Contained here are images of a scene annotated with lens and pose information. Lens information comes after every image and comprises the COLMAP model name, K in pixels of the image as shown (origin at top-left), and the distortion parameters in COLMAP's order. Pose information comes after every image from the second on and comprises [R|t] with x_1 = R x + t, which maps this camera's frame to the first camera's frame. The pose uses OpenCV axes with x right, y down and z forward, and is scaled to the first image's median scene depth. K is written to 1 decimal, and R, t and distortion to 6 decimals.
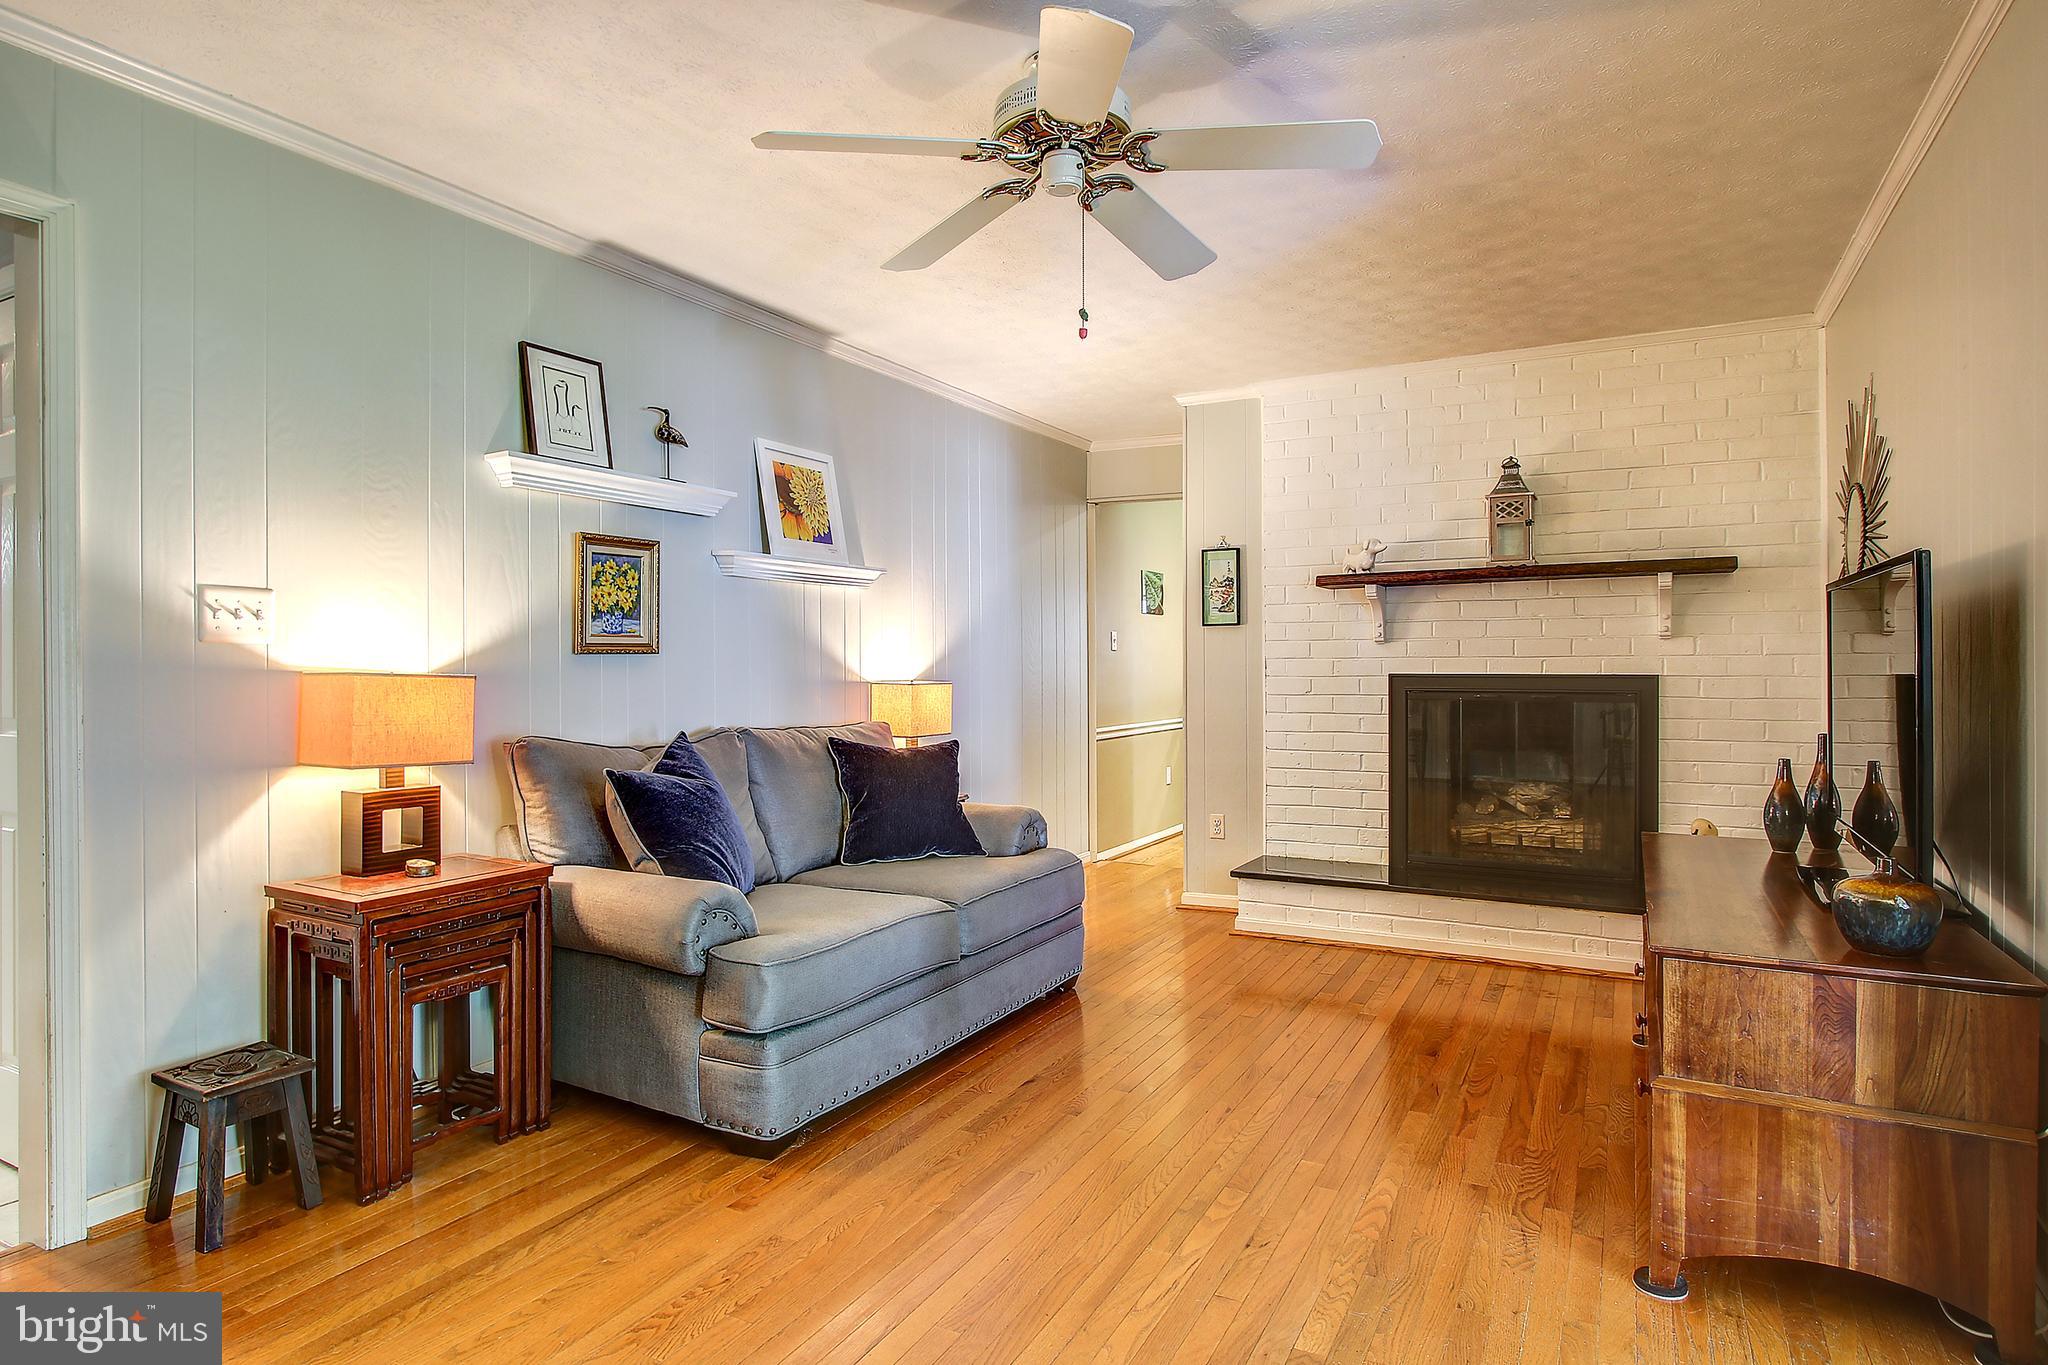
lens RADIAL K [[1145.3, 0, 1034.1], [0, 1145.3, 667.5], [0, 0, 1]] dist [-0.004136, -0.000546]
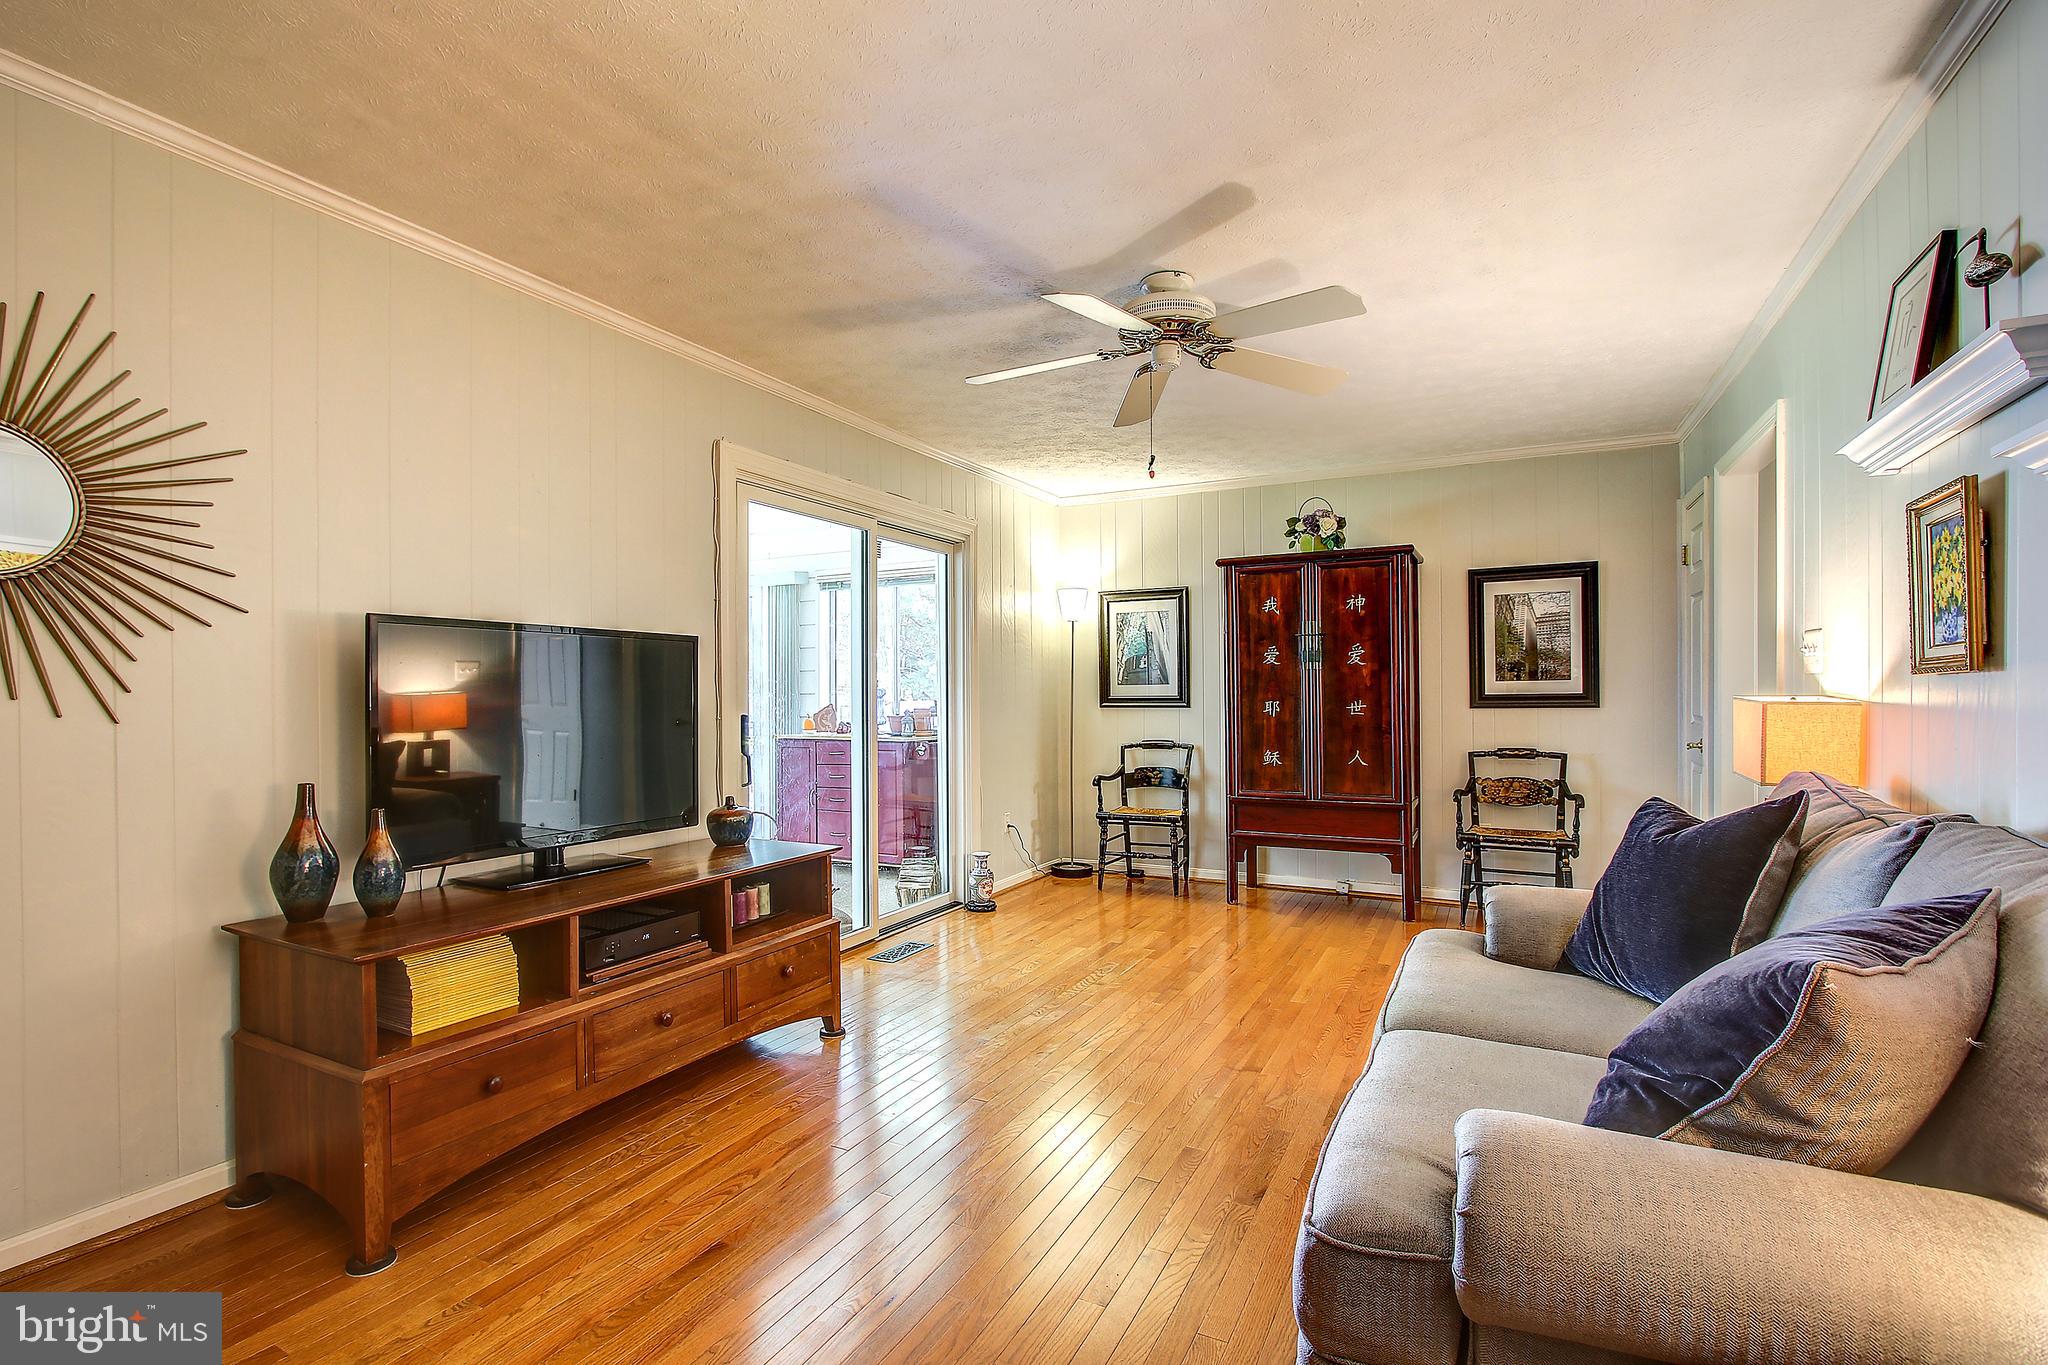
lens RADIAL K [[943.5, 0, 978.2], [0, 943.5, 700.5], [0, 0, 1]] dist [-0.013439, -0.000360]
pose [[-0.999515, 0.006497, 0.030441, 0.167430], [0.006880, 0.999898, 0.012505, -0.008070], [-0.030356, 0.012709, -0.999458, 1.590138]]
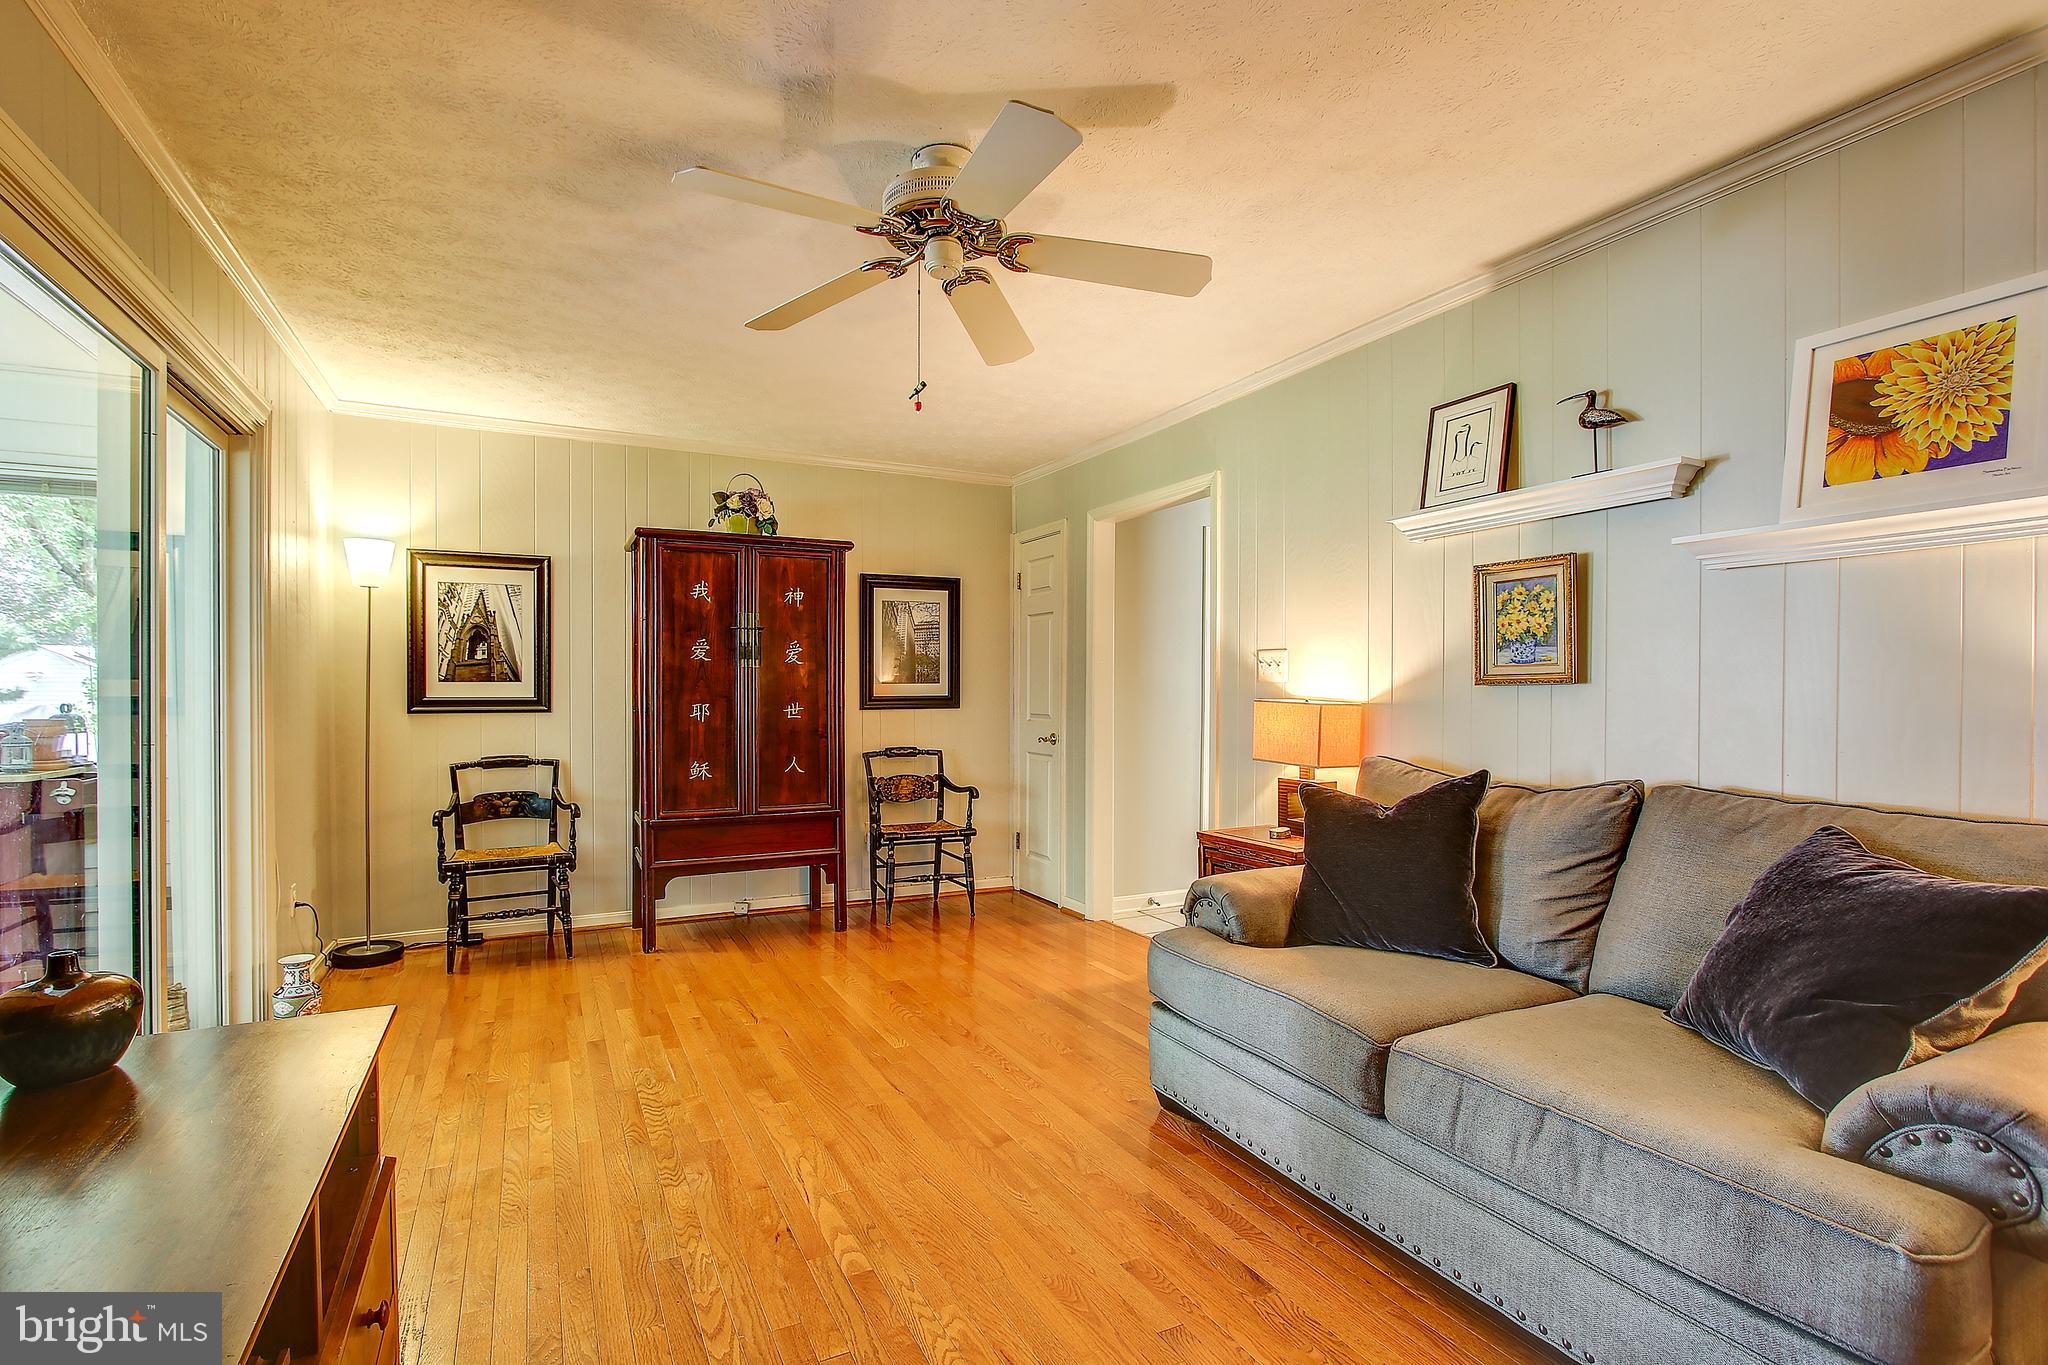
lens RADIAL K [[943.5, 0, 978.2], [0, 943.5, 700.5], [0, 0, 1]] dist [-0.013439, -0.000360]
pose [[-0.604603, 0.008036, -0.796486, 0.535108], [-0.003622, 0.999911, 0.012838, -0.007029], [0.796519, 0.010646, -0.604520, 1.144231]]
